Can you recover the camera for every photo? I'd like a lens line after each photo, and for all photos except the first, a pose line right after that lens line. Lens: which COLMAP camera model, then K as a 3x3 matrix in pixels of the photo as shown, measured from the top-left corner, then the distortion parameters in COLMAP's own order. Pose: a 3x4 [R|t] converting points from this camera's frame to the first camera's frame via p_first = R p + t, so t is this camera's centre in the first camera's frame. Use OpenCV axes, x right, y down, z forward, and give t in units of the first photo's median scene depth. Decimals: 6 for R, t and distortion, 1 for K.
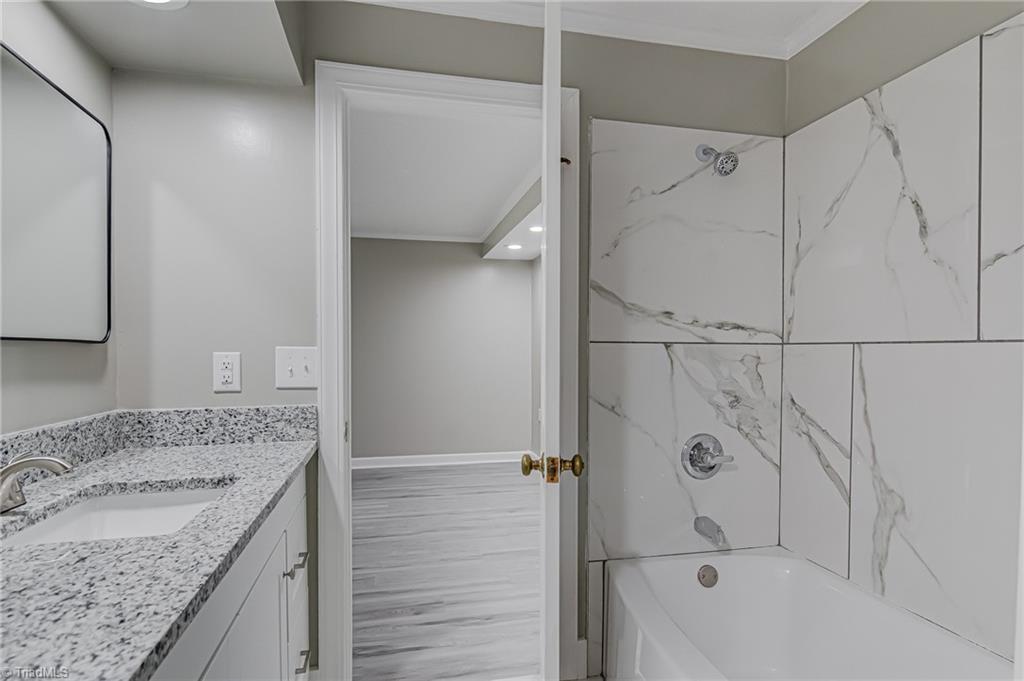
lens RADIAL K [[543.2, 0, 513.9], [0, 543.2, 356.2], [0, 0, 1]] dist [-0.001785, -0.000673]
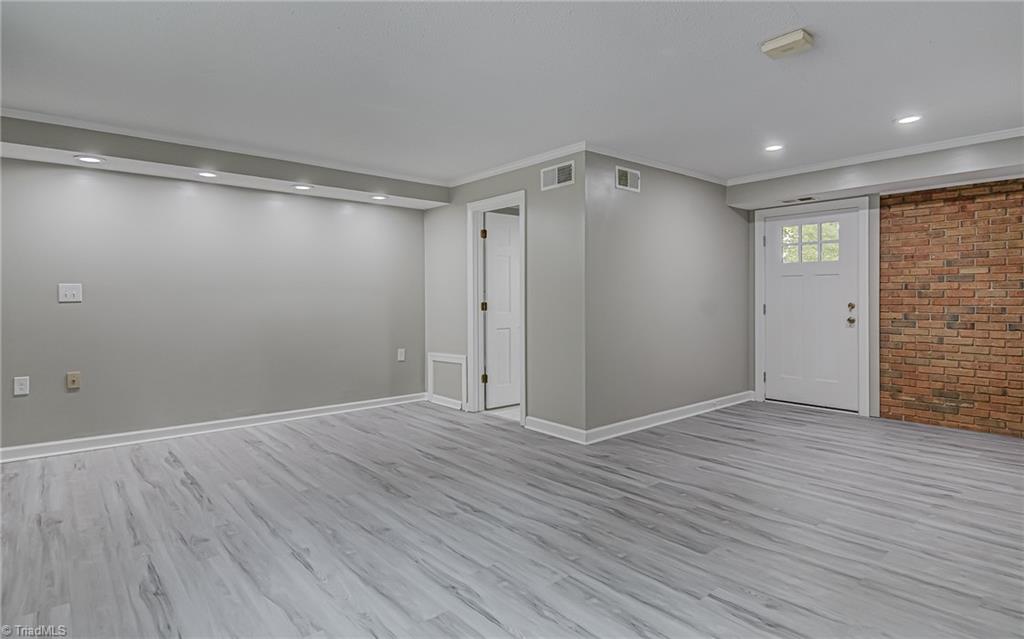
lens RADIAL K [[547.4, 0, 509.4], [0, 547.4, 288.8], [0, 0, 1]] dist [0.007319, -0.000751]
pose [[-0.464530, 0.010855, 0.885491, -1.604011], [0.006102, 0.999940, -0.009057, -0.013941], [-0.885536, 0.001196, -0.464569, 1.393330]]
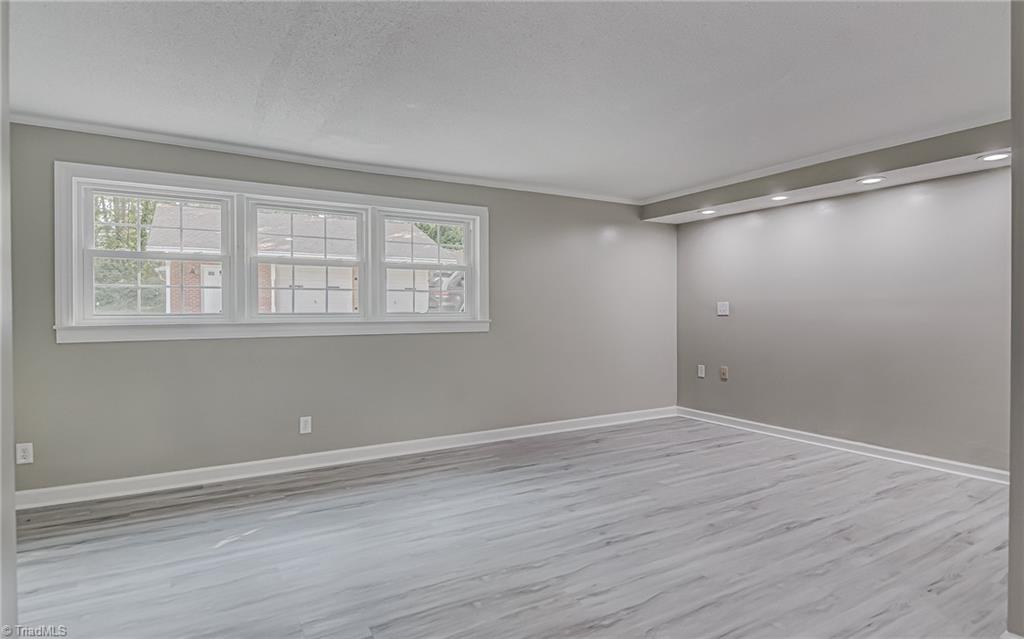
lens RADIAL K [[545.9, 0, 521.0], [0, 545.9, 319.7], [0, 0, 1]] dist [-0.000129, -0.002022]
pose [[0.949371, -0.008440, 0.314043, -1.127567], [0.005662, 0.999936, 0.009757, -0.008545], [-0.314106, -0.007485, 0.949359, 0.173351]]
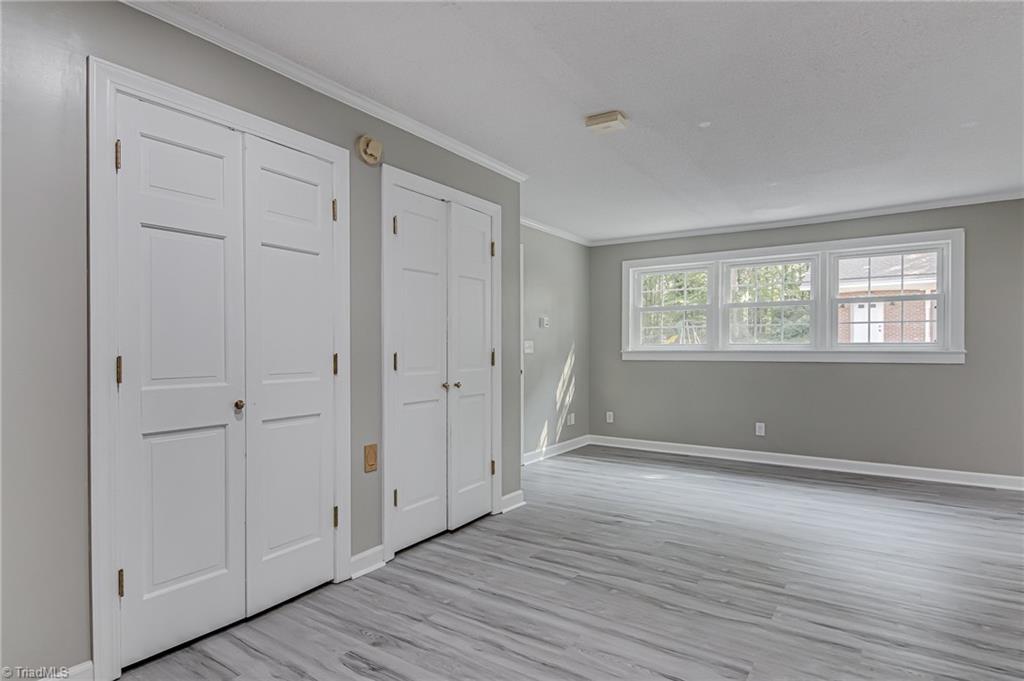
lens RADIAL K [[543.2, 0, 513.9], [0, 543.2, 356.2], [0, 0, 1]] dist [-0.001785, -0.000673]
pose [[0.678283, 0.010267, -0.734729, -0.447286], [-0.000204, 0.999905, 0.013783, 0.002071], [0.734801, -0.009199, 0.678220, -0.161491]]
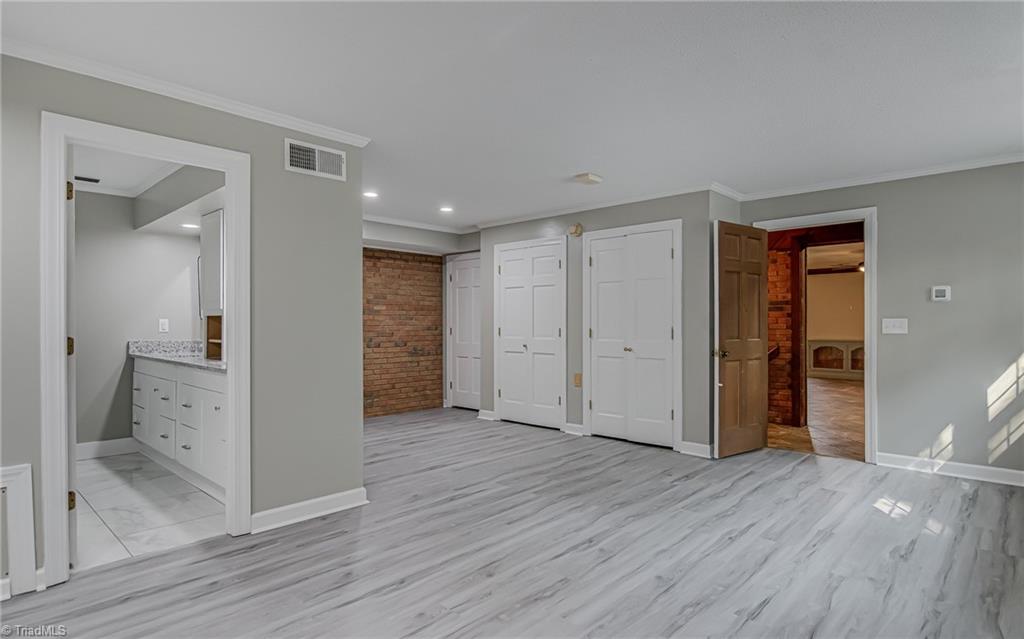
lens RADIAL K [[545.9, 0, 521.0], [0, 545.9, 319.7], [0, 0, 1]] dist [-0.000129, -0.002022]
pose [[-0.823192, -0.002754, -0.567756, -0.057305], [-0.000804, 0.999993, -0.003686, -0.012796], [0.567763, -0.002578, -0.823188, 1.715131]]
